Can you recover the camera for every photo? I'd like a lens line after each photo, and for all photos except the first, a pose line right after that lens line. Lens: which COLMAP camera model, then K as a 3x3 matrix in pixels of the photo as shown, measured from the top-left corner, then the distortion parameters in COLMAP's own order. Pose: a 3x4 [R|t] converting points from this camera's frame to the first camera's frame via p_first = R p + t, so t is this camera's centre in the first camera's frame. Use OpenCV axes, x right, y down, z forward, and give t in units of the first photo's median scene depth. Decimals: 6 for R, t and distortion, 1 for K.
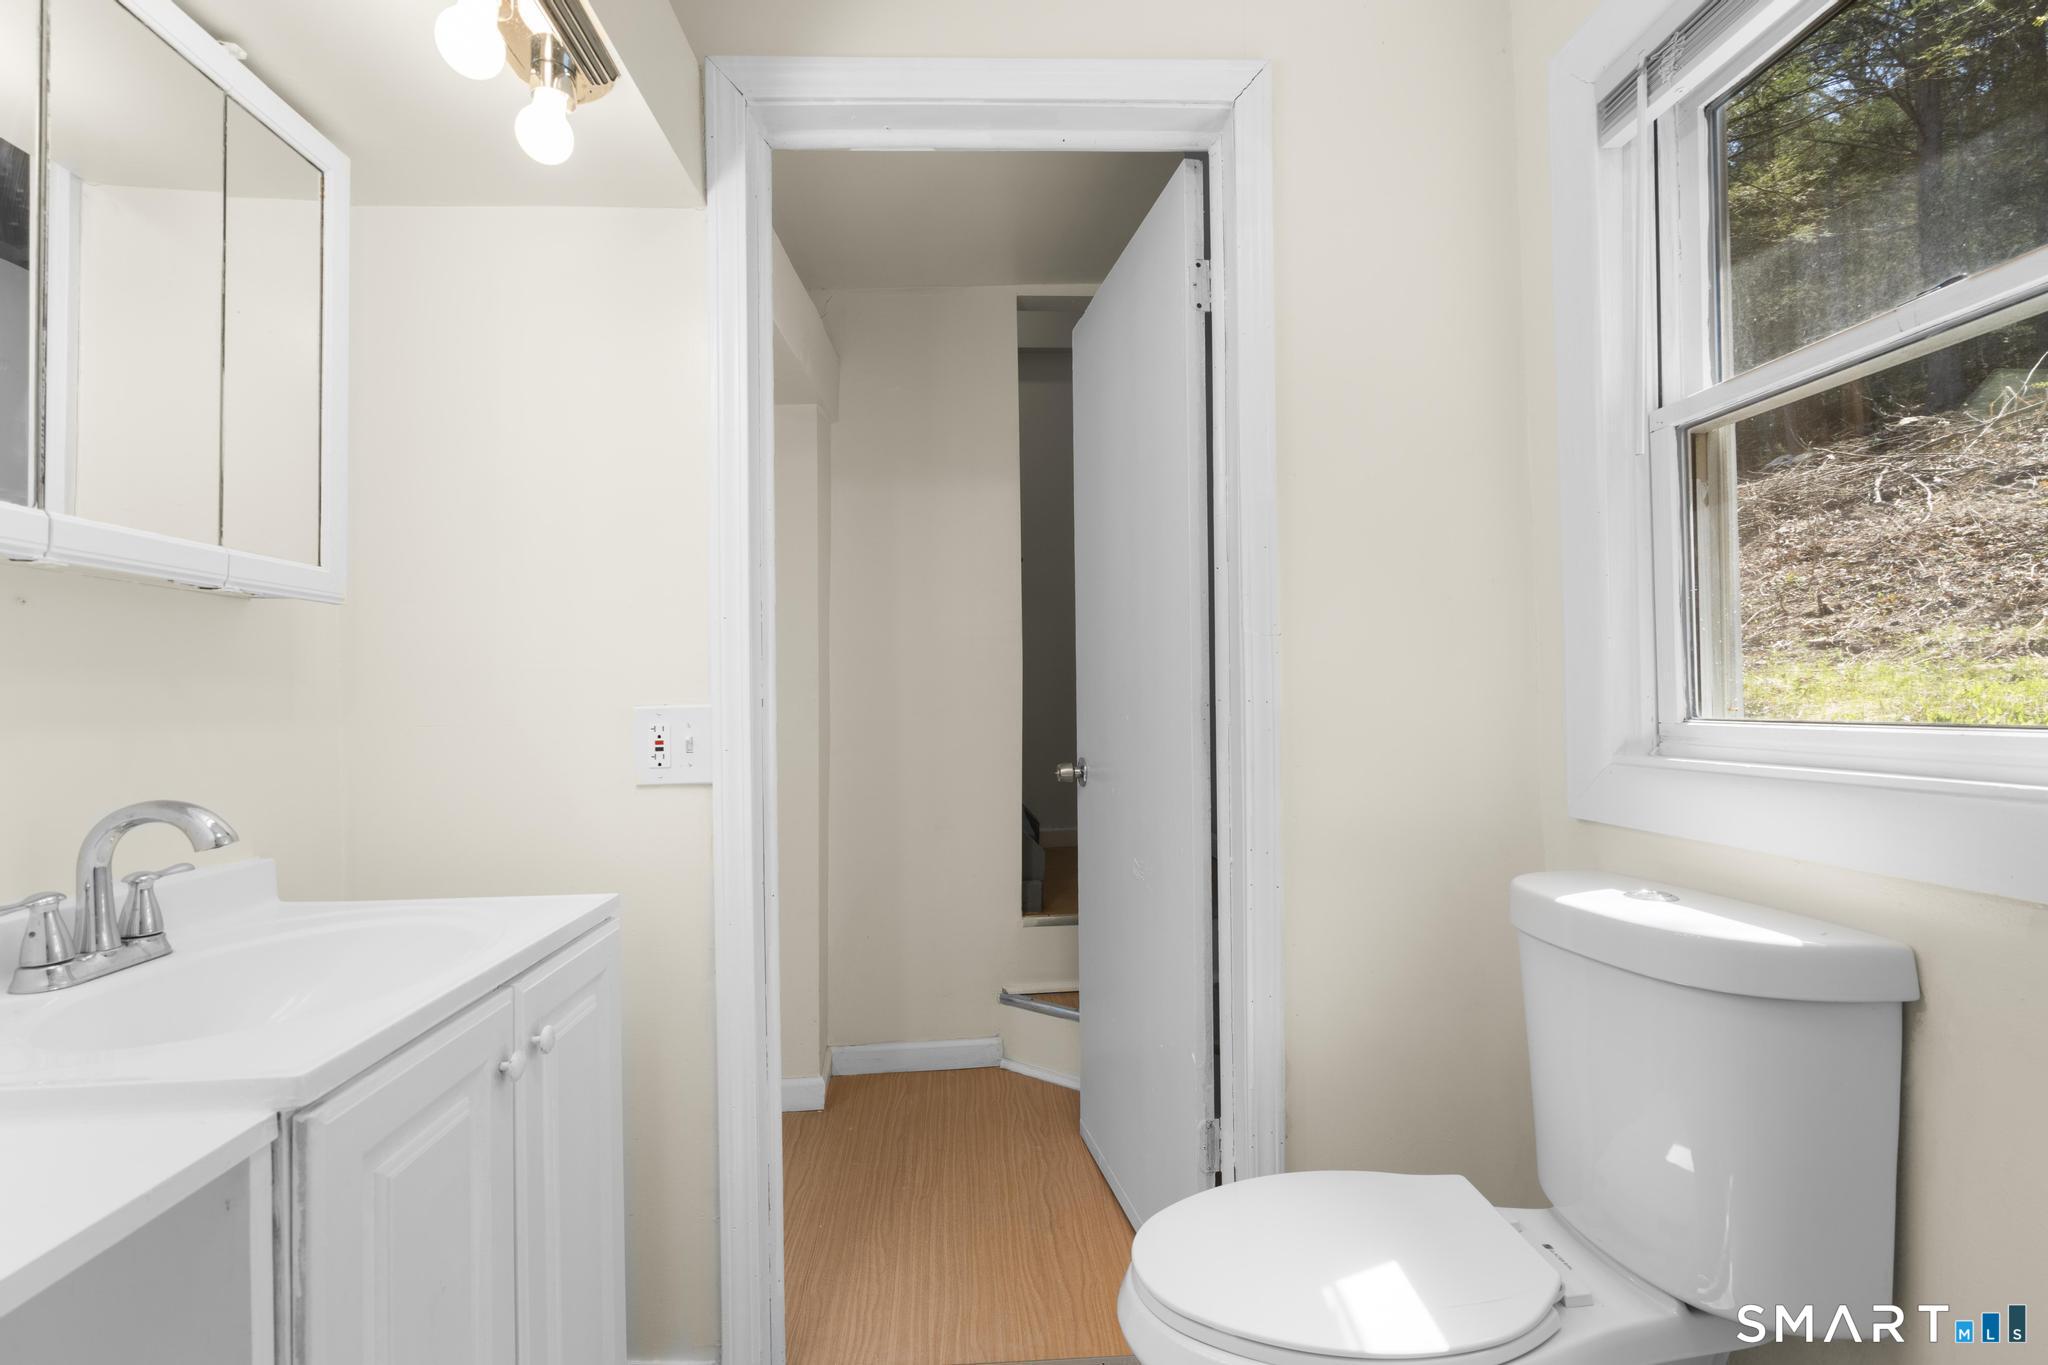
lens RADIAL K [[919.7, 0, 1021.7], [0, 919.7, 688.3], [0, 0, 1]] dist [-0.007241, 0.004034]
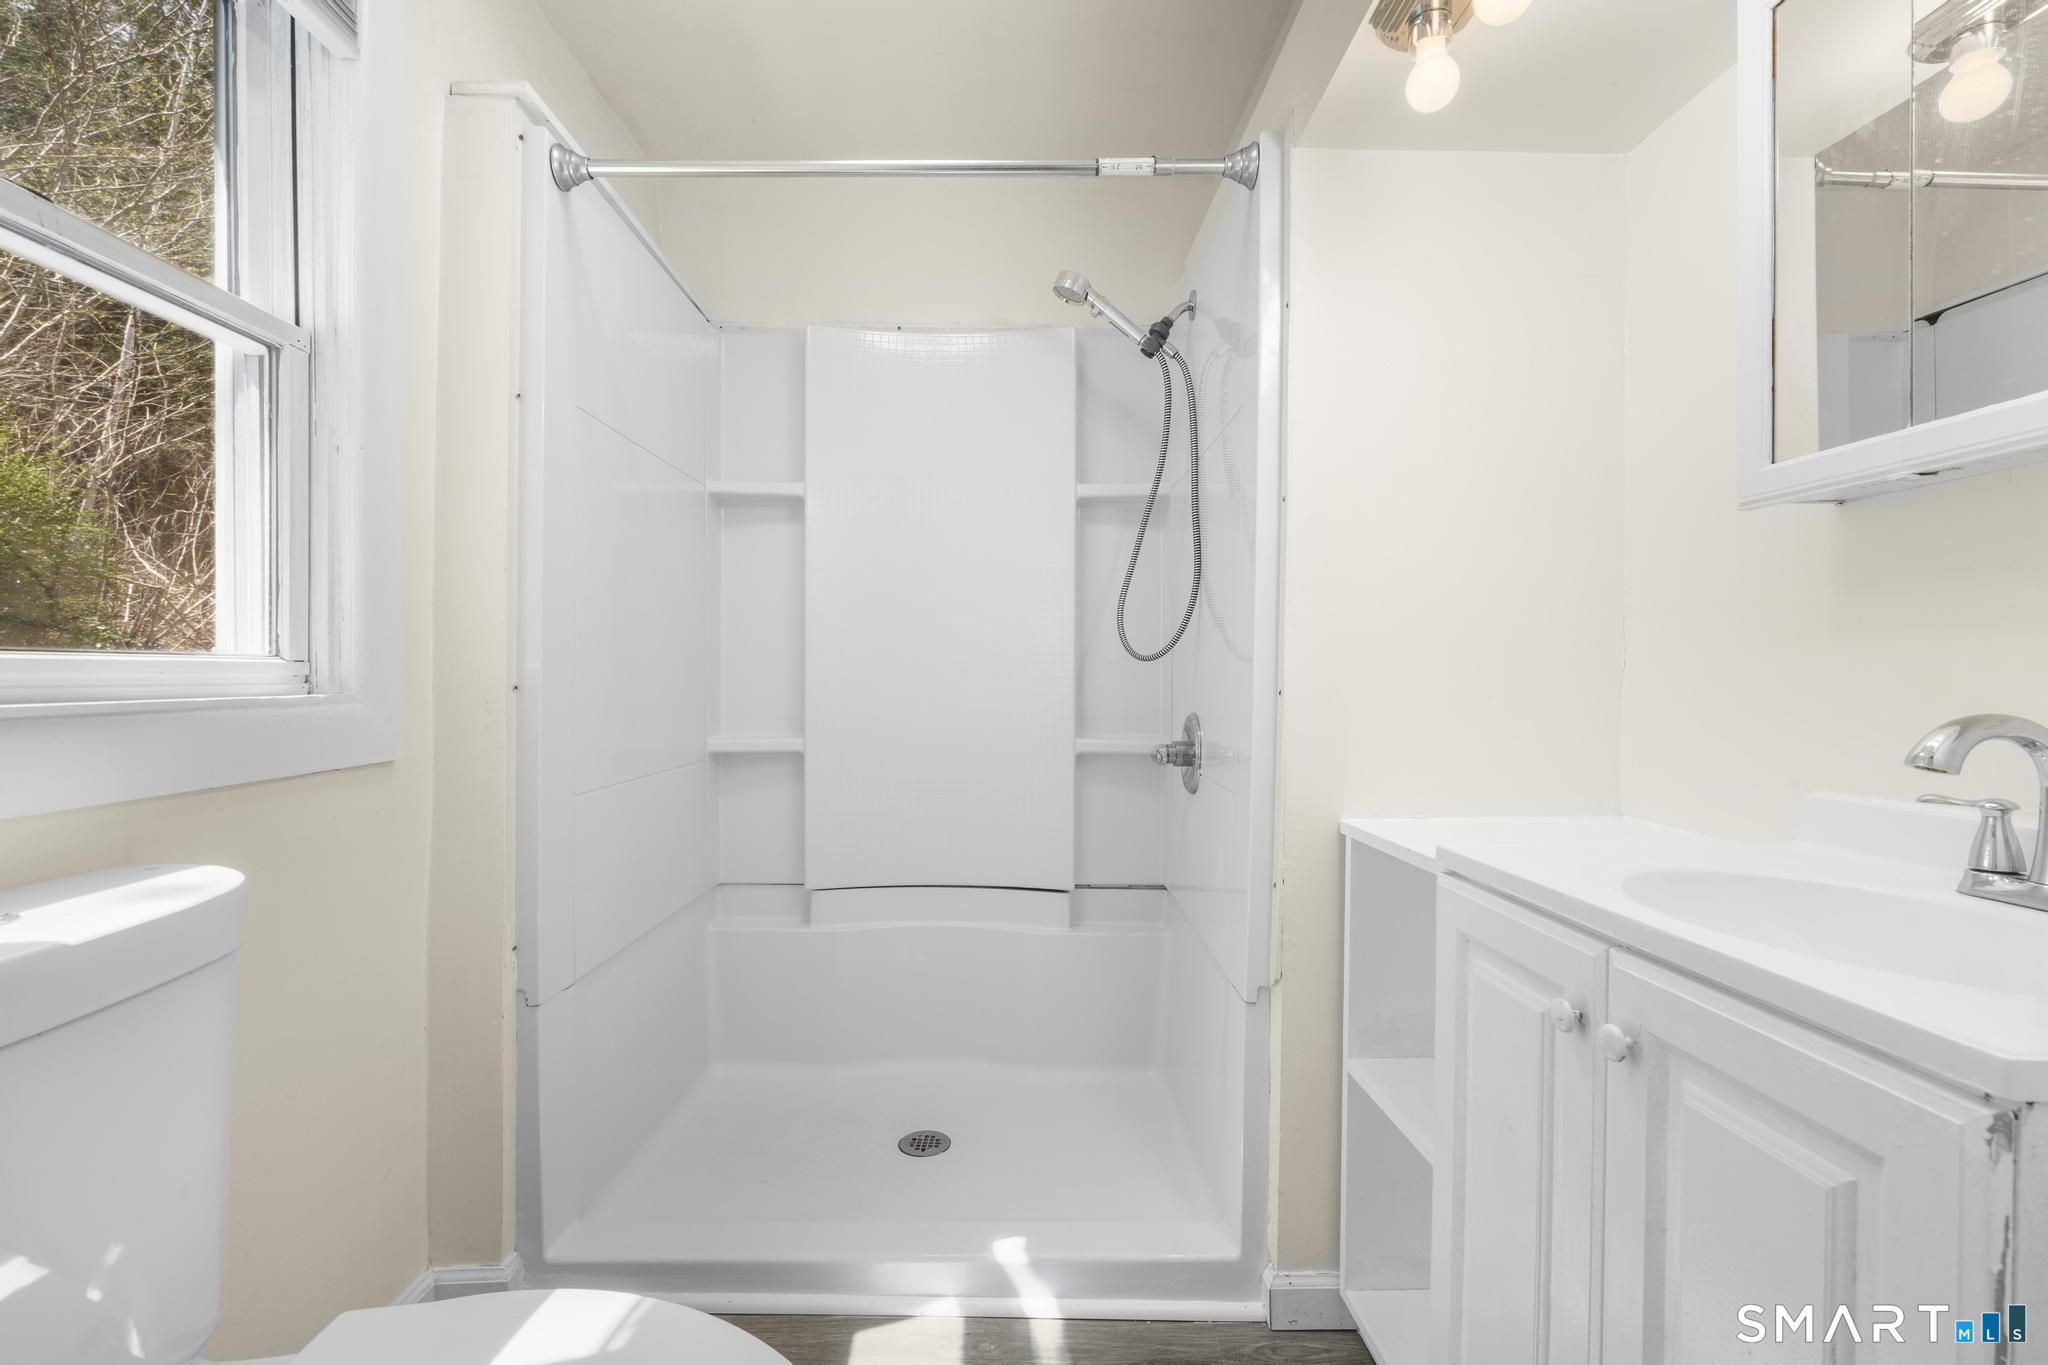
lens RADIAL K [[919.7, 0, 1021.7], [0, 919.7, 688.3], [0, 0, 1]] dist [-0.007241, 0.004034]
pose [[-0.999334, 0.010136, 0.035065, -0.047453], [0.010255, 0.999942, 0.003213, 0.063936], [-0.035030, 0.003571, -0.999380, 1.403889]]
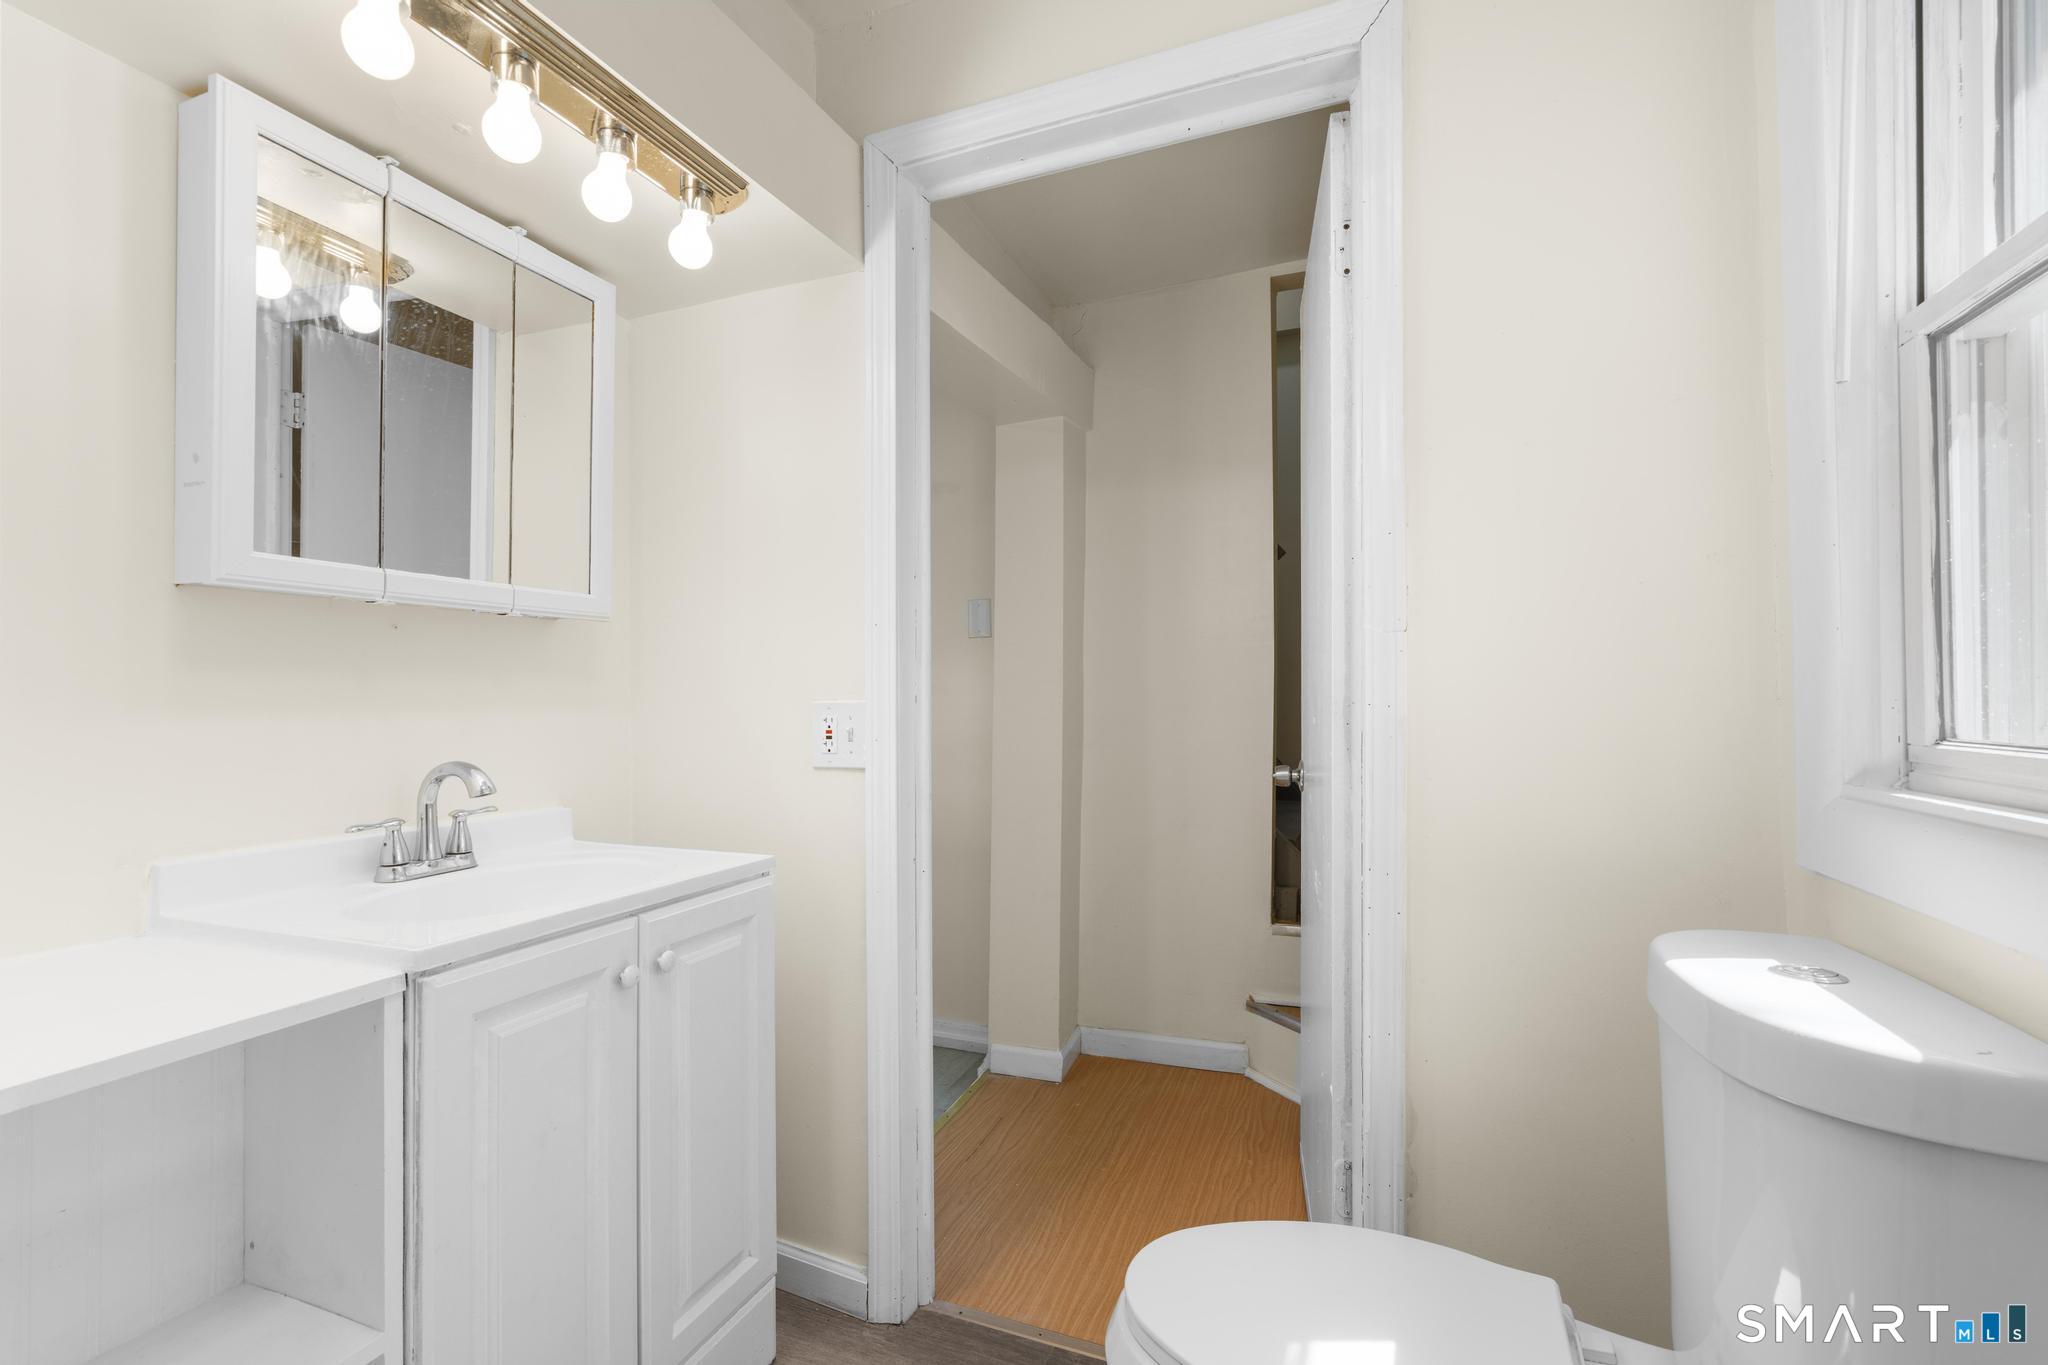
lens RADIAL K [[919.7, 0, 1021.7], [0, 919.7, 688.3], [0, 0, 1]] dist [-0.007241, 0.004034]
pose [[0.905350, 0.008896, -0.424573, 0.365234], [-0.006265, 0.999952, 0.007592, -0.007996], [0.424619, -0.004213, 0.905362, 0.042624]]
